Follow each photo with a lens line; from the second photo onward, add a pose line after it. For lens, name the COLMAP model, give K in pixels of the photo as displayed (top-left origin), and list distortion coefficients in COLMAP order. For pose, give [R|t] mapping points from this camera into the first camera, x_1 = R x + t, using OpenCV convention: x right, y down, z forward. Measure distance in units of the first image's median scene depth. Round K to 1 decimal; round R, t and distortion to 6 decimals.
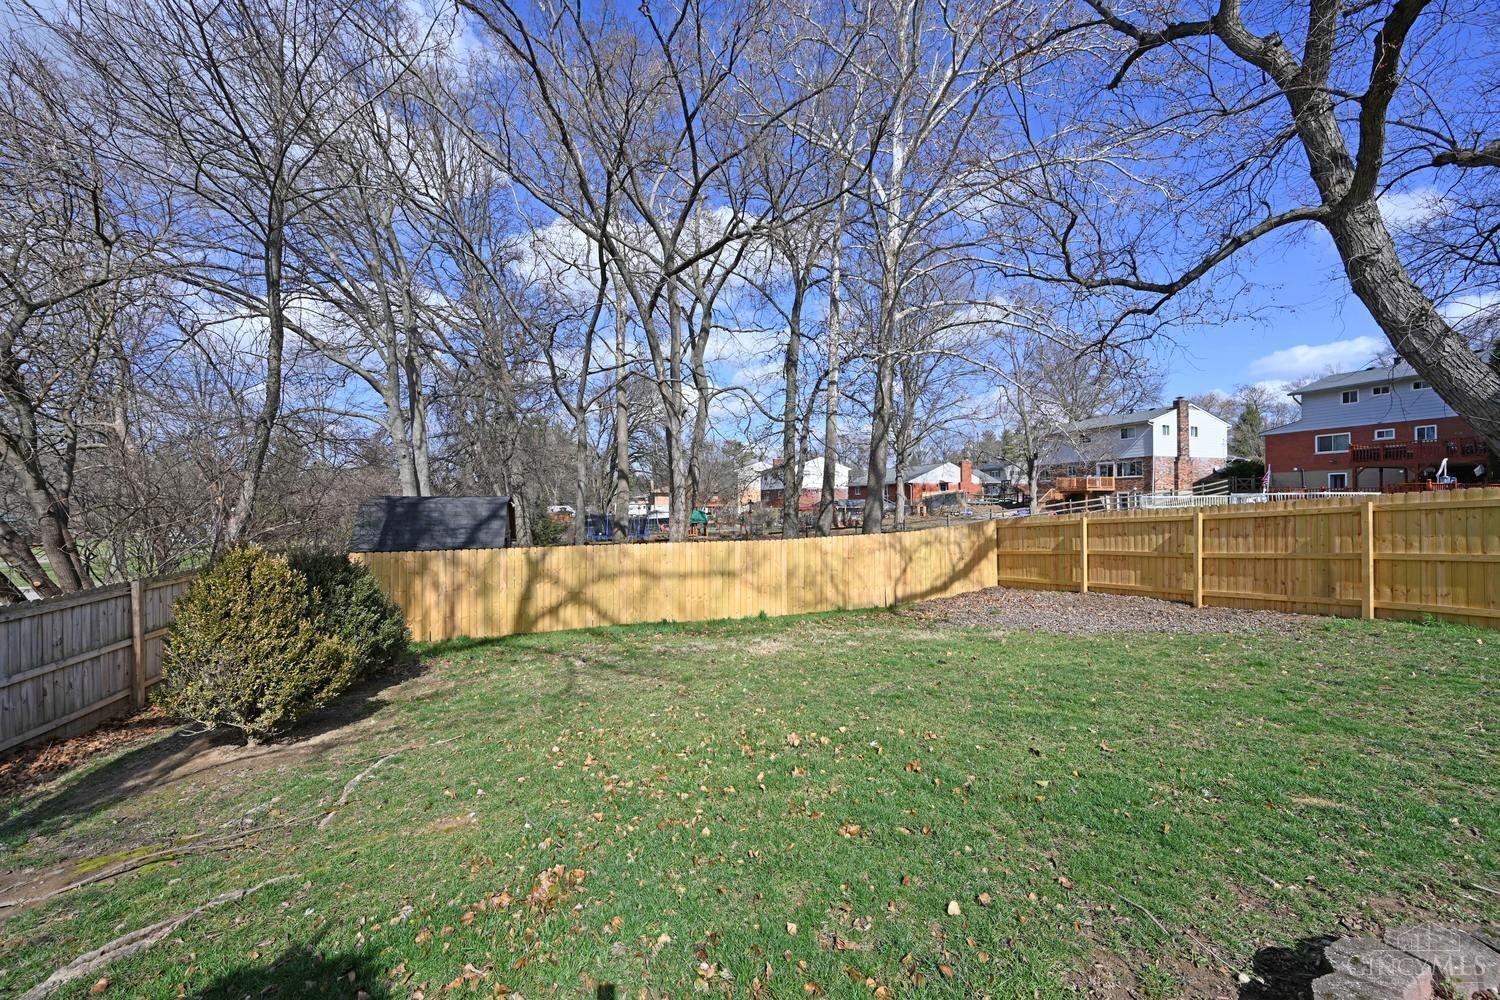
lens RADIAL K [[582.7, 0, 752.9], [0, 582.7, 499.0], [0, 0, 1]] dist [0.000083, -0.000309]
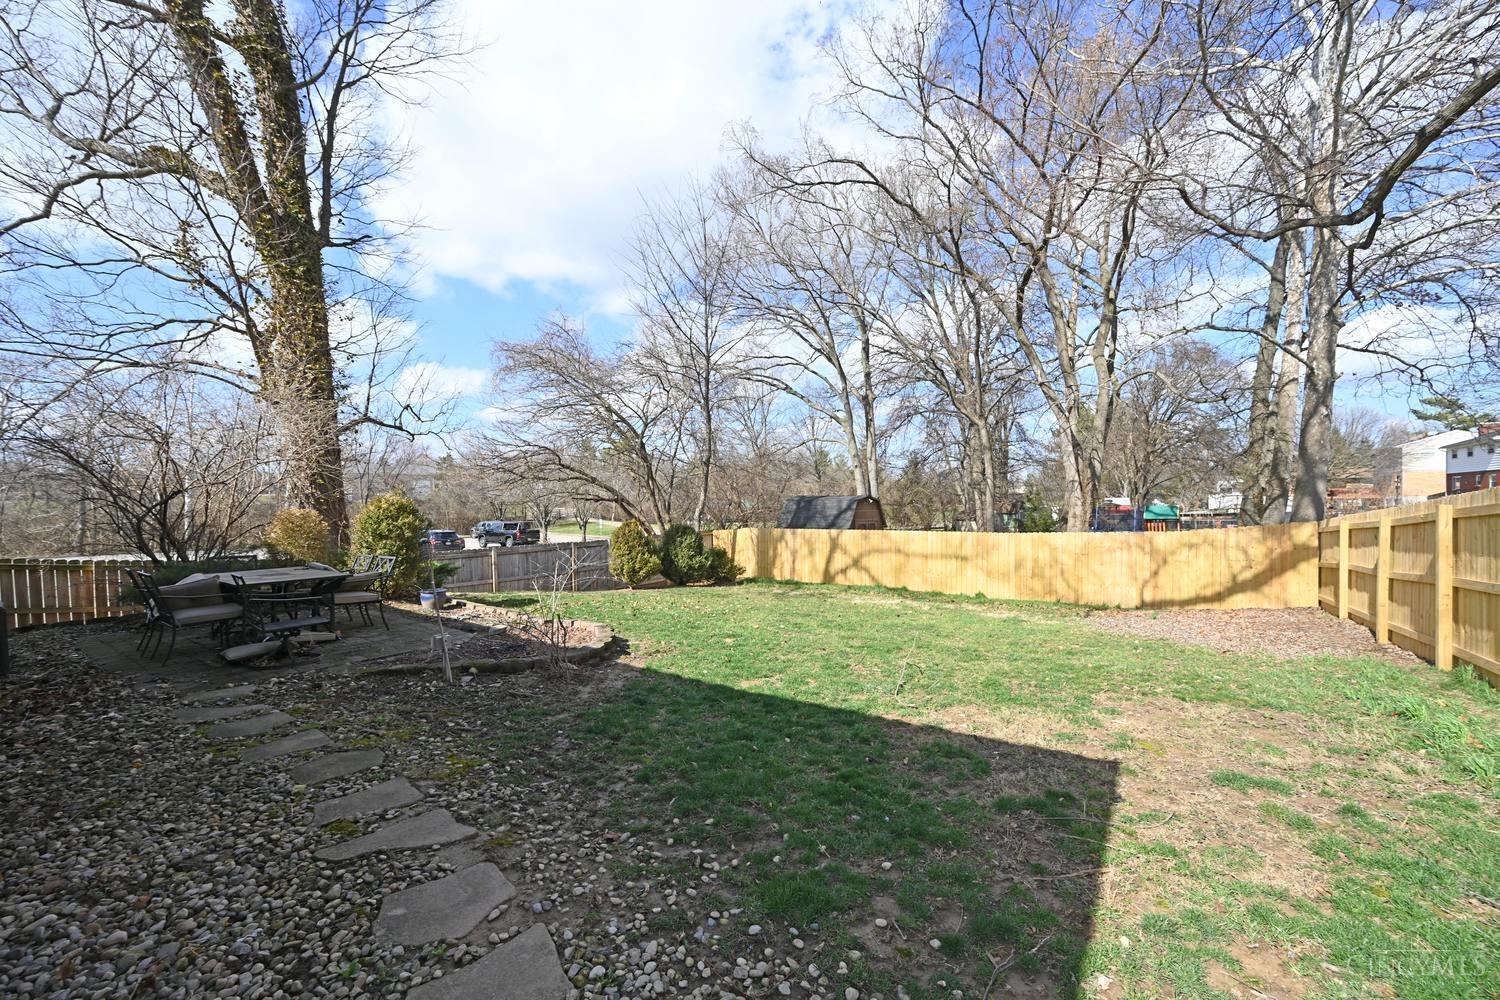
lens RADIAL K [[582.7, 0, 757.8], [0, 582.7, 506.5], [0, 0, 1]] dist [0.000083, -0.000309]
pose [[0.572271, 0.010091, -0.820003, 0.759043], [0.011545, 0.999726, 0.020360, -0.010784], [0.819983, -0.021119, 0.571997, -0.052499]]
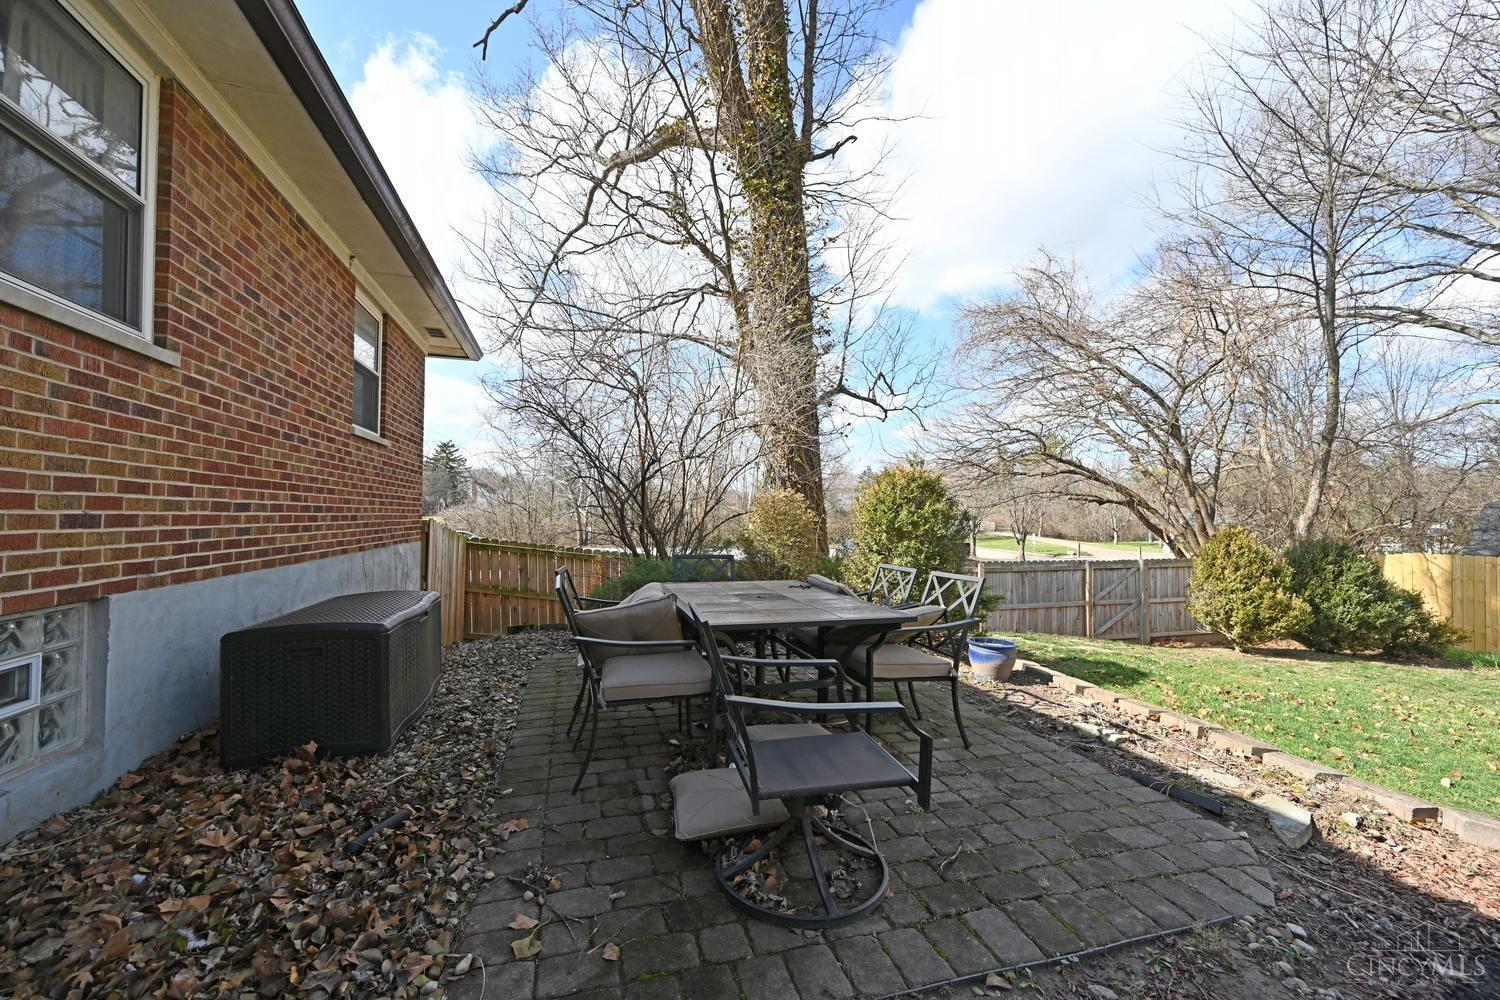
lens RADIAL K [[582.7, 0, 742.6], [0, 582.7, 503.2], [0, 0, 1]] dist [0.000083, -0.000309]
pose [[-0.079641, -0.016869, -0.996681, 0.362907], [0.003229, 0.999847, -0.017180, 0.017319], [0.996818, -0.004587, -0.079574, -0.095593]]
